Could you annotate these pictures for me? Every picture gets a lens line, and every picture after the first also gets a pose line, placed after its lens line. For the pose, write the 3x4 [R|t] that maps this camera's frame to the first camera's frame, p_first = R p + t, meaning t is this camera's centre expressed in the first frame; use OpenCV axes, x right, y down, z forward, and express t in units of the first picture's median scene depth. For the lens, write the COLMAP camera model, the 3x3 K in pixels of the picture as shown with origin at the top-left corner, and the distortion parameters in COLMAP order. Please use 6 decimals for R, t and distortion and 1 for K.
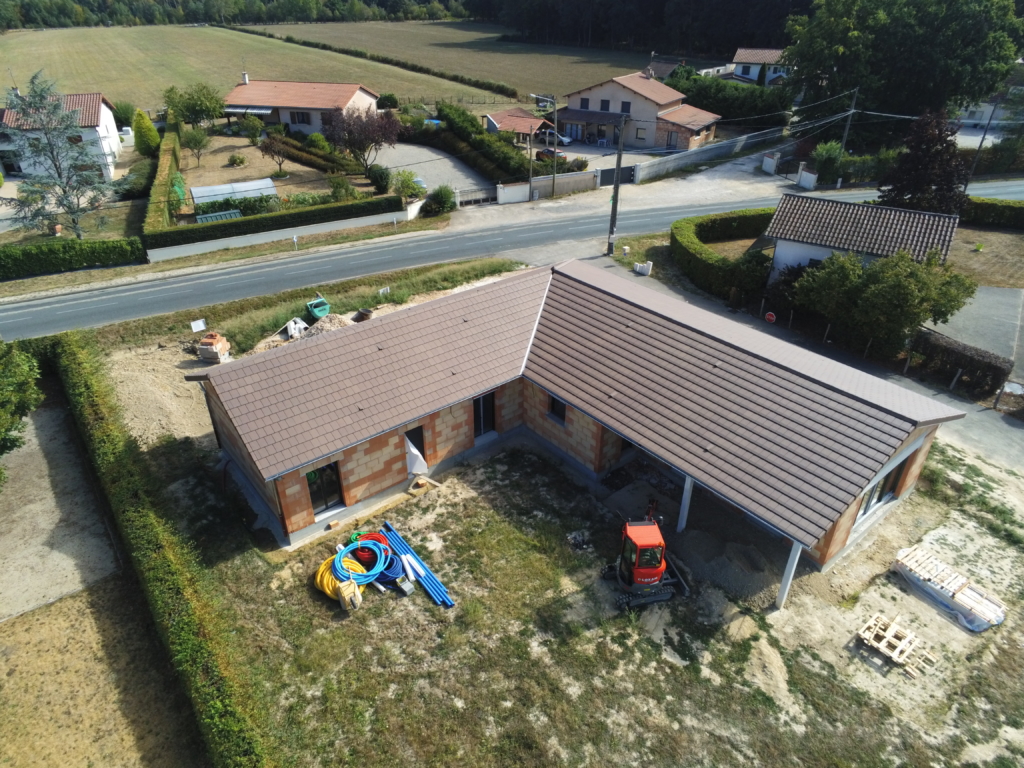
lens RADIAL K [[662.7, 0, 511.3], [0, 662.7, 386.8], [0, 0, 1]] dist [0.000420, 0.001392]
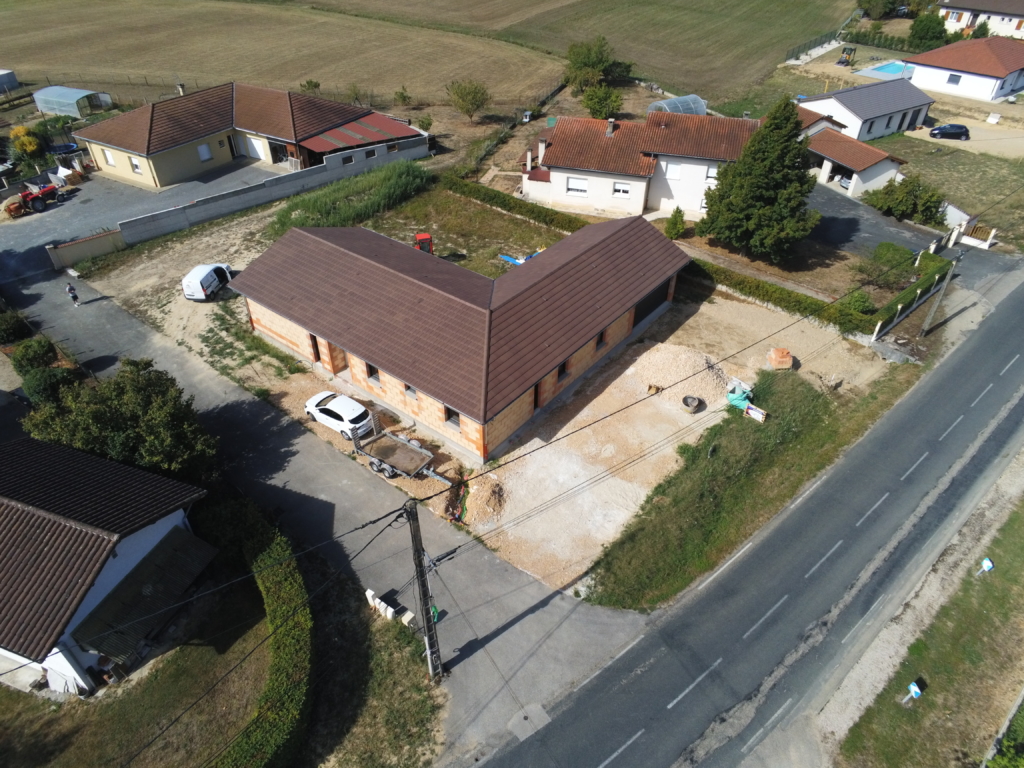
lens RADIAL K [[662.7, 0, 511.3], [0, 662.7, 386.8], [0, 0, 1]] dist [0.000420, 0.001392]
pose [[-0.976992, 0.124364, -0.173264, 0.304536], [-0.117214, 0.365607, 0.923360, -1.503521], [0.178179, 0.922424, -0.342618, 1.944116]]
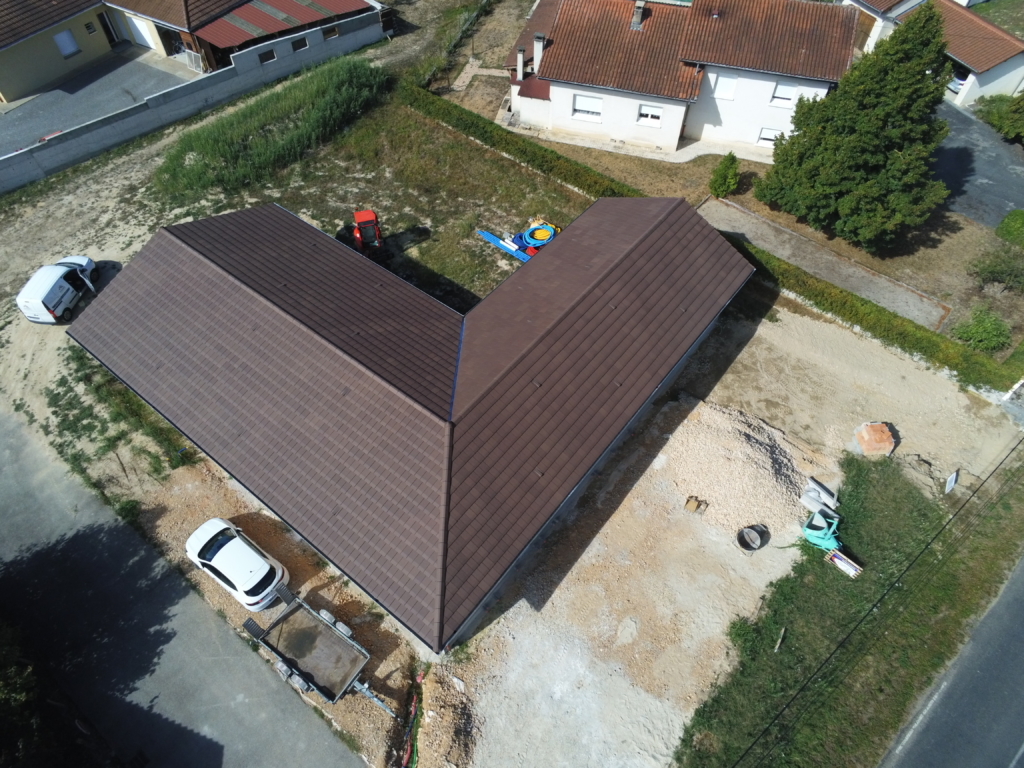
lens RADIAL K [[662.7, 0, 511.3], [0, 662.7, 386.8], [0, 0, 1]] dist [0.000420, 0.001392]
pose [[-0.976172, 0.167077, -0.138471, 0.116848], [-0.118379, 0.124791, 0.985096, -1.155240], [0.181867, 0.978015, -0.102039, 1.348853]]
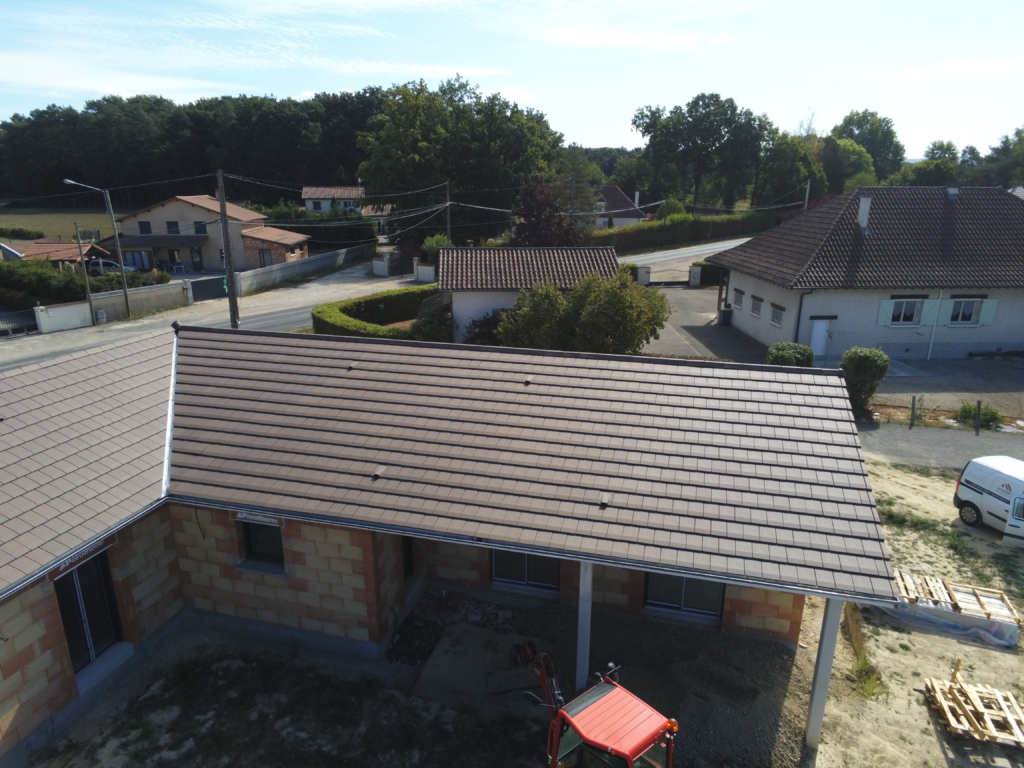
lens RADIAL K [[662.7, 0, 511.3], [0, 662.7, 386.8], [0, 0, 1]] dist [0.000420, 0.001392]
pose [[0.813569, -0.170203, 0.556000, -0.036734], [0.298009, 0.943121, -0.147355, 0.055906], [-0.499295, 0.285576, 0.818016, 0.517686]]
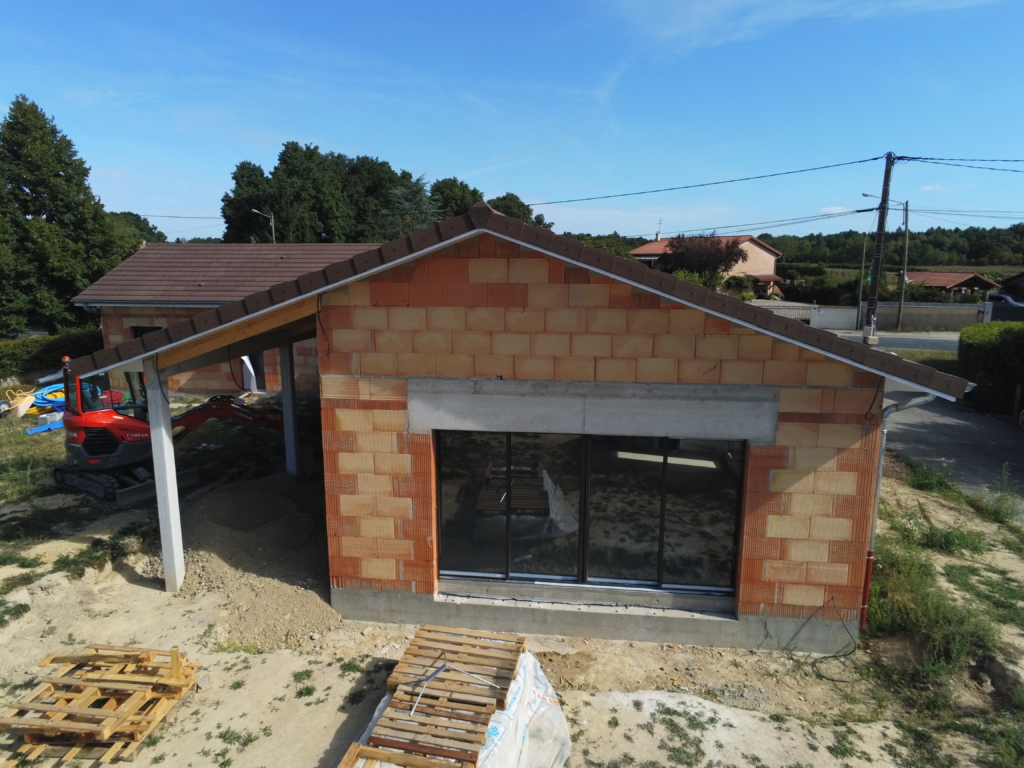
lens RADIAL K [[662.7, 0, 511.3], [0, 662.7, 386.8], [0, 0, 1]] dist [0.000420, 0.001392]
pose [[0.687525, 0.133827, -0.713723, 0.758407], [-0.374221, 0.907603, -0.190304, 0.175177], [0.622309, 0.397929, 0.674080, 0.671627]]
